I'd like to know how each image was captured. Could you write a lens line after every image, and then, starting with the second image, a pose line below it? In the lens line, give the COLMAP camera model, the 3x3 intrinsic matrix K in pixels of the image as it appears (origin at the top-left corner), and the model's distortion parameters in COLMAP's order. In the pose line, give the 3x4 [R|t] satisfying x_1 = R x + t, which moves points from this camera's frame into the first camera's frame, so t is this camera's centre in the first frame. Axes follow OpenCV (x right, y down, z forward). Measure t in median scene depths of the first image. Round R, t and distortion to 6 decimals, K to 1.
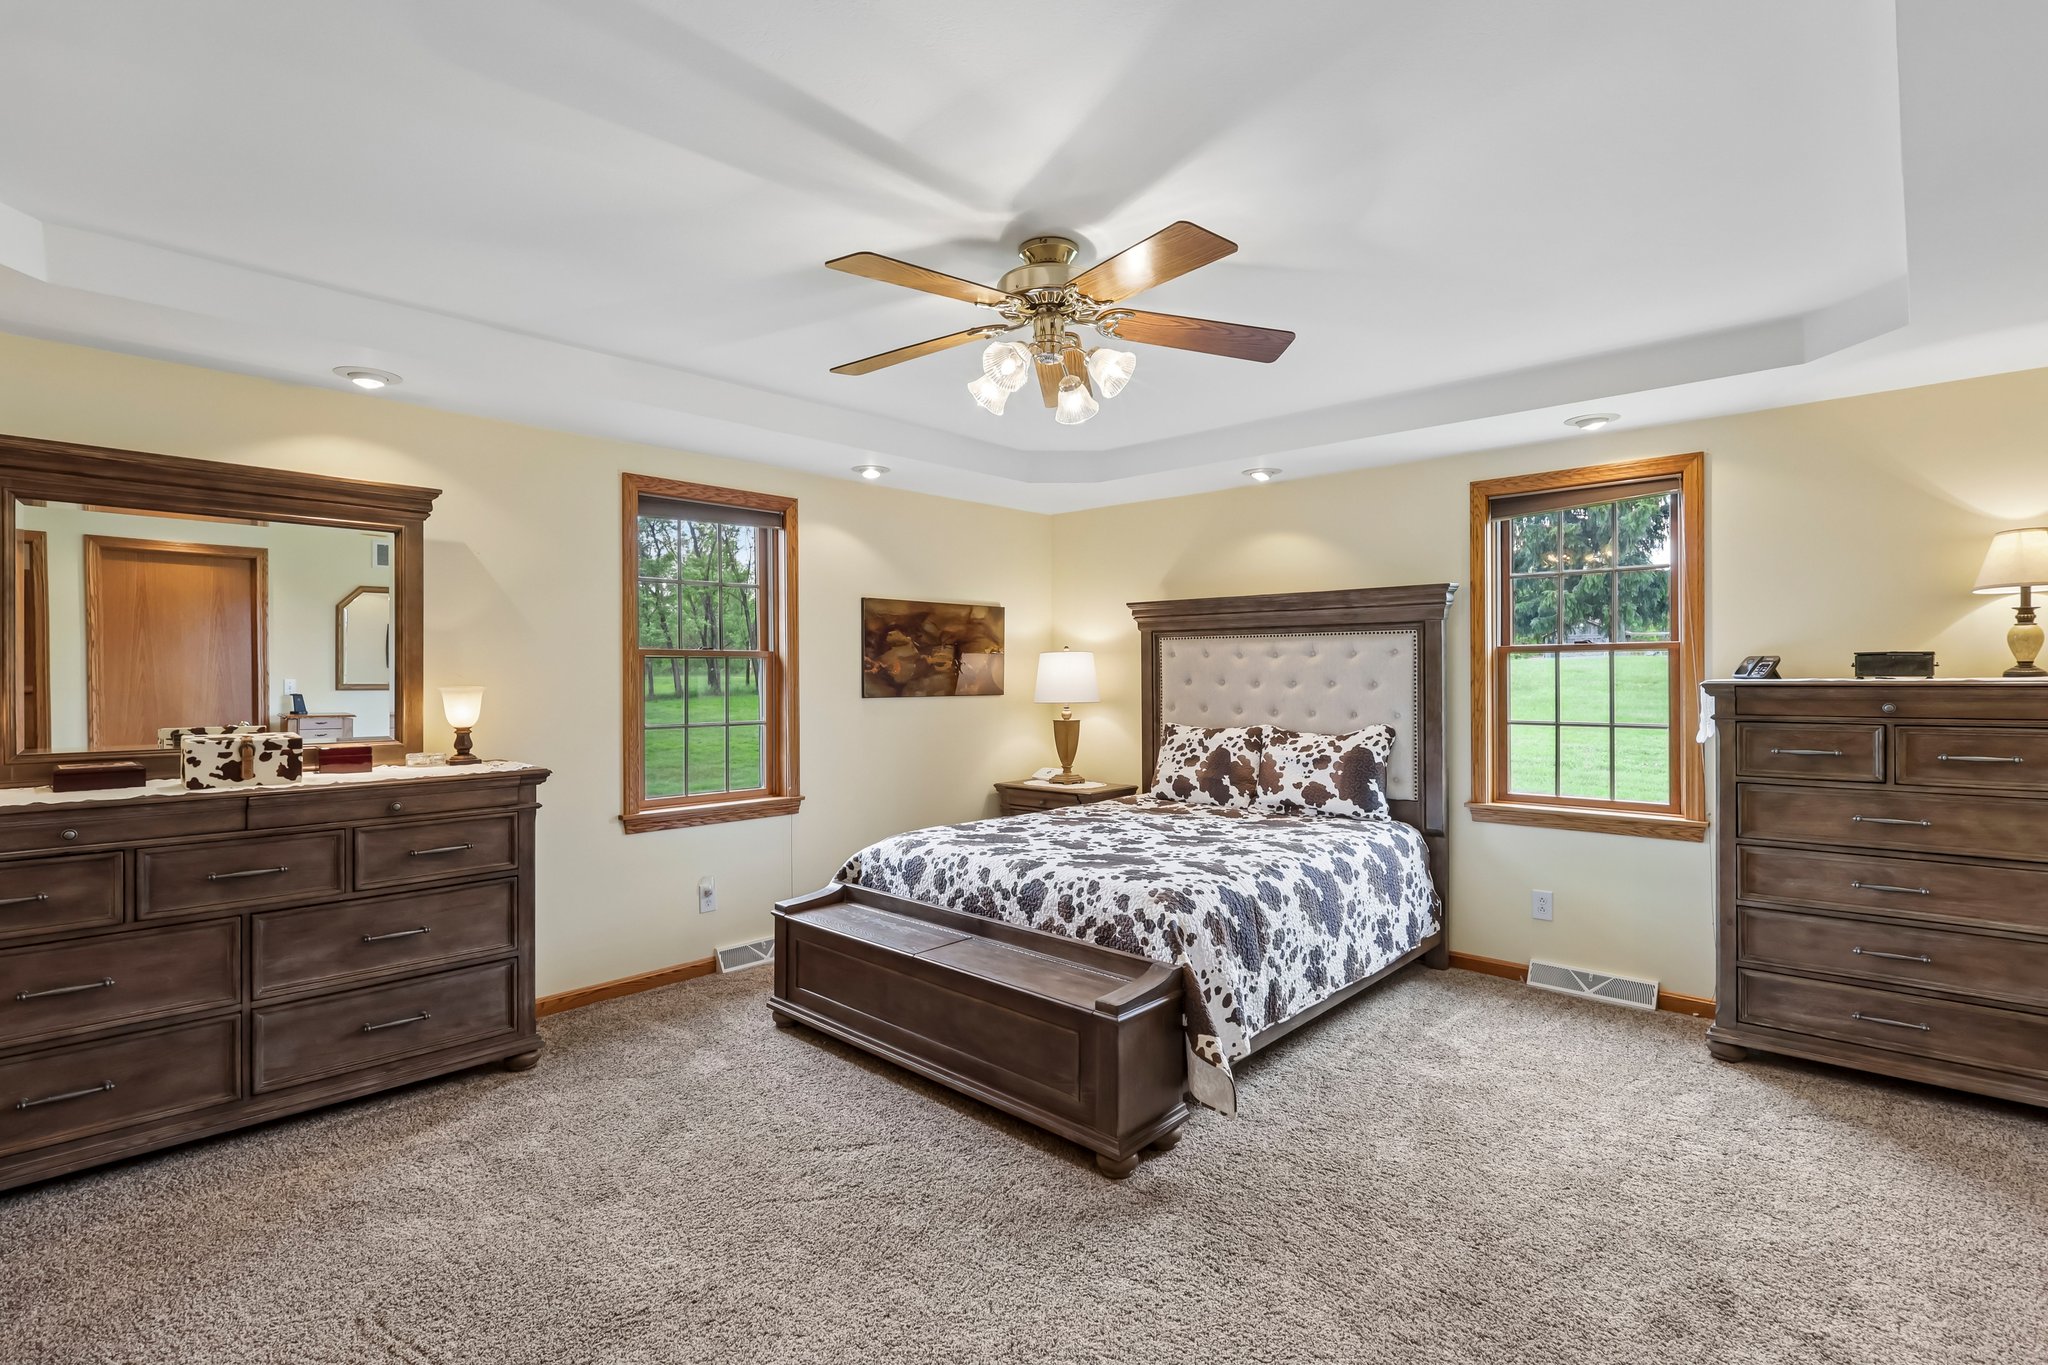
lens RADIAL K [[964.2, 0, 1010.9], [0, 964.2, 680.8], [0, 0, 1]] dist [-0.012313, 0.000300]
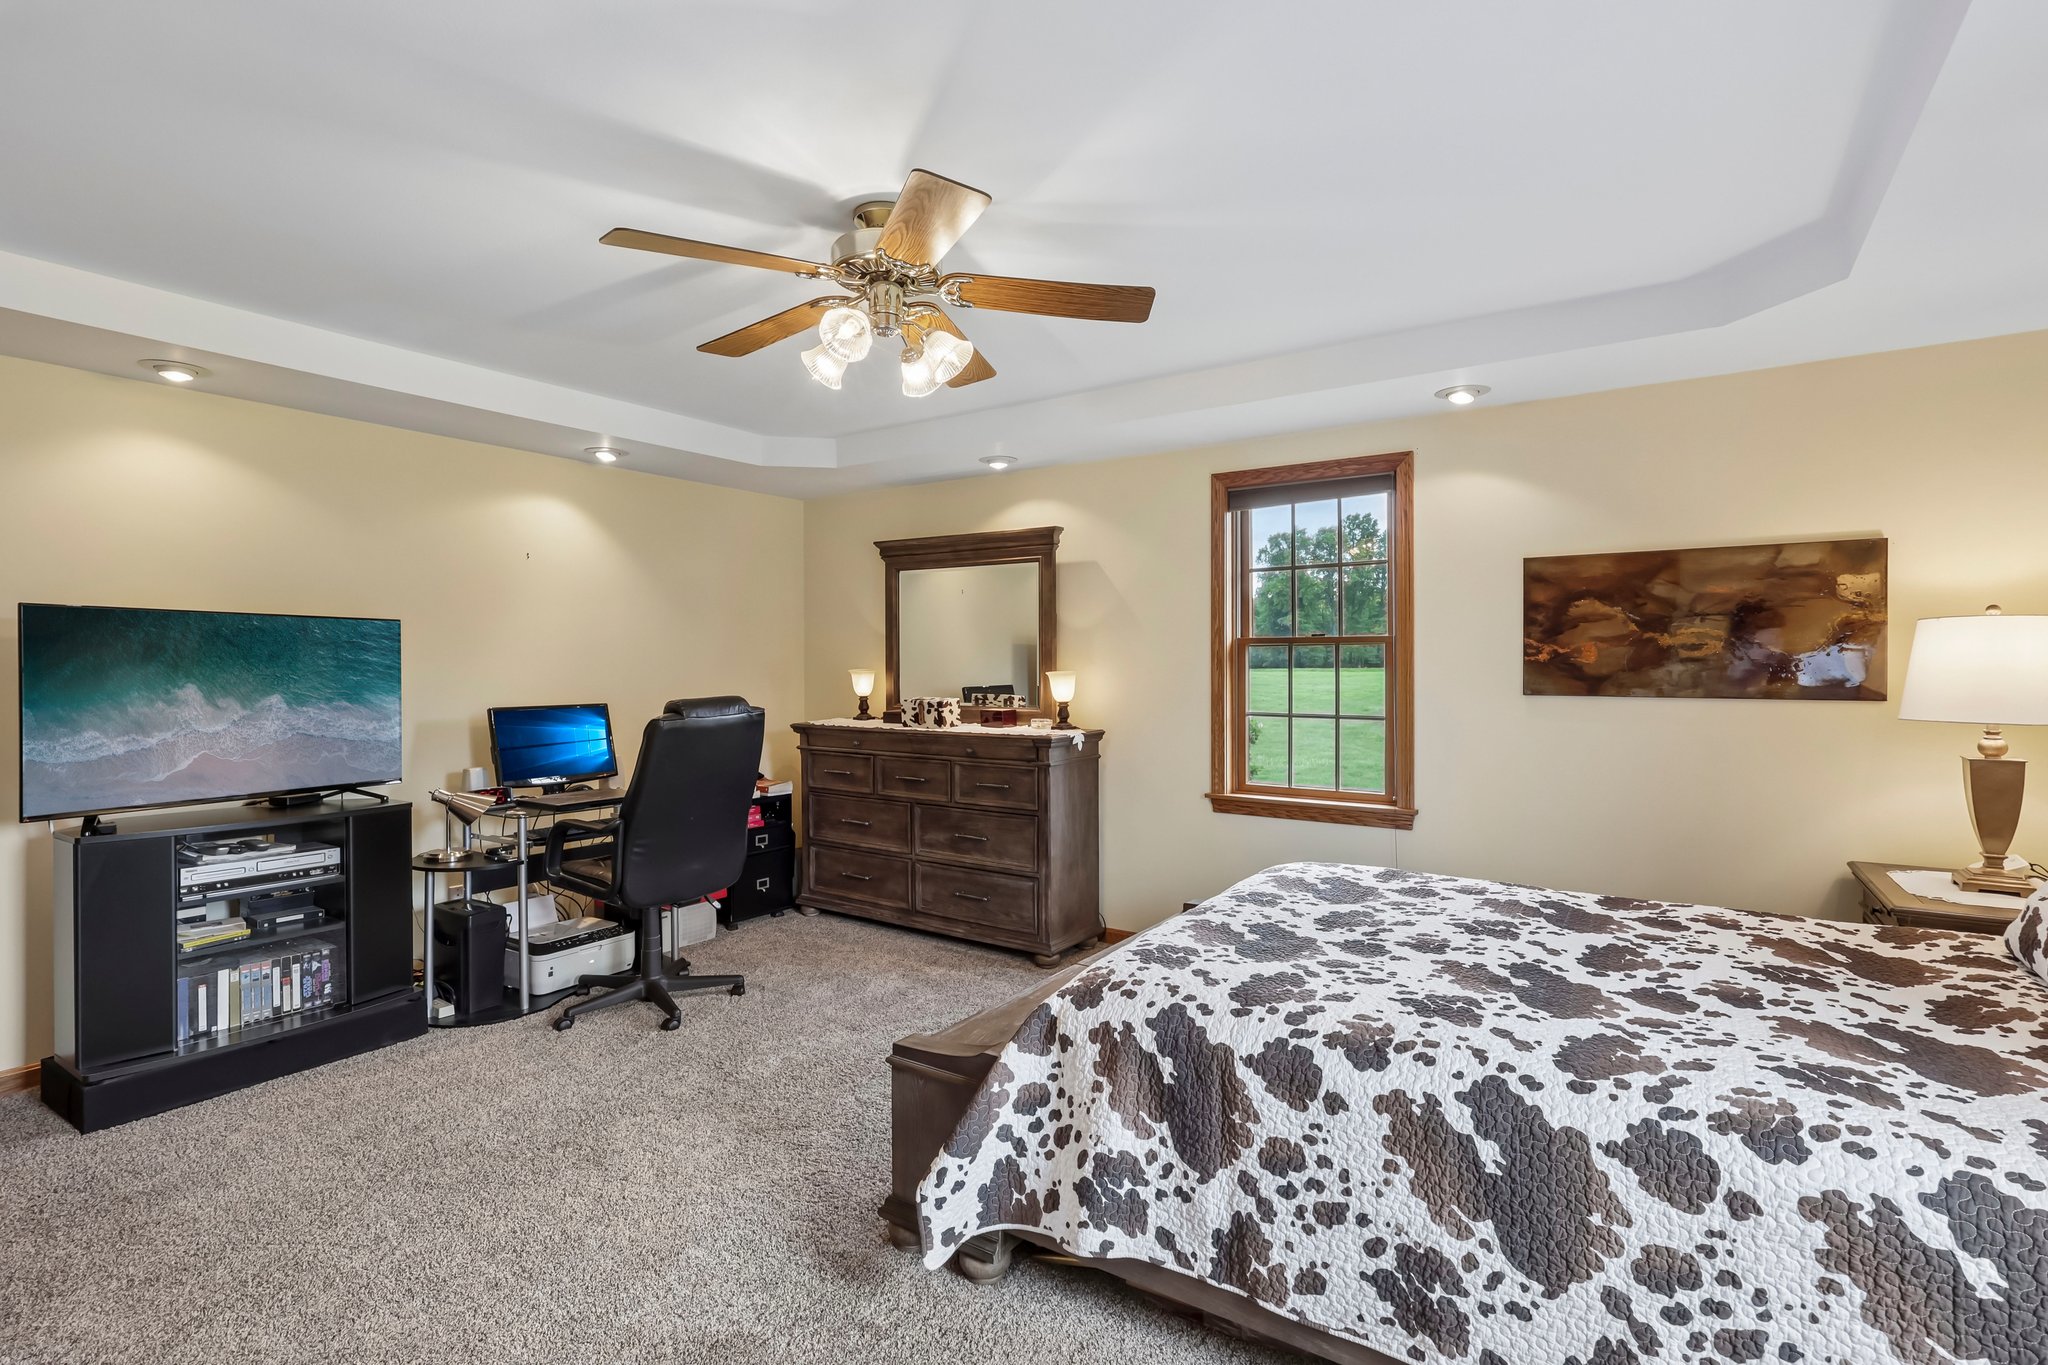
lens RADIAL K [[964.2, 0, 1011.3], [0, 964.2, 667.7], [0, 0, 1]] dist [-0.012313, 0.000300]
pose [[0.158521, 0.007447, -0.987327, 0.694167], [-0.006614, 0.999957, 0.006480, -0.006729], [0.987333, 0.005503, 0.158564, 0.678685]]
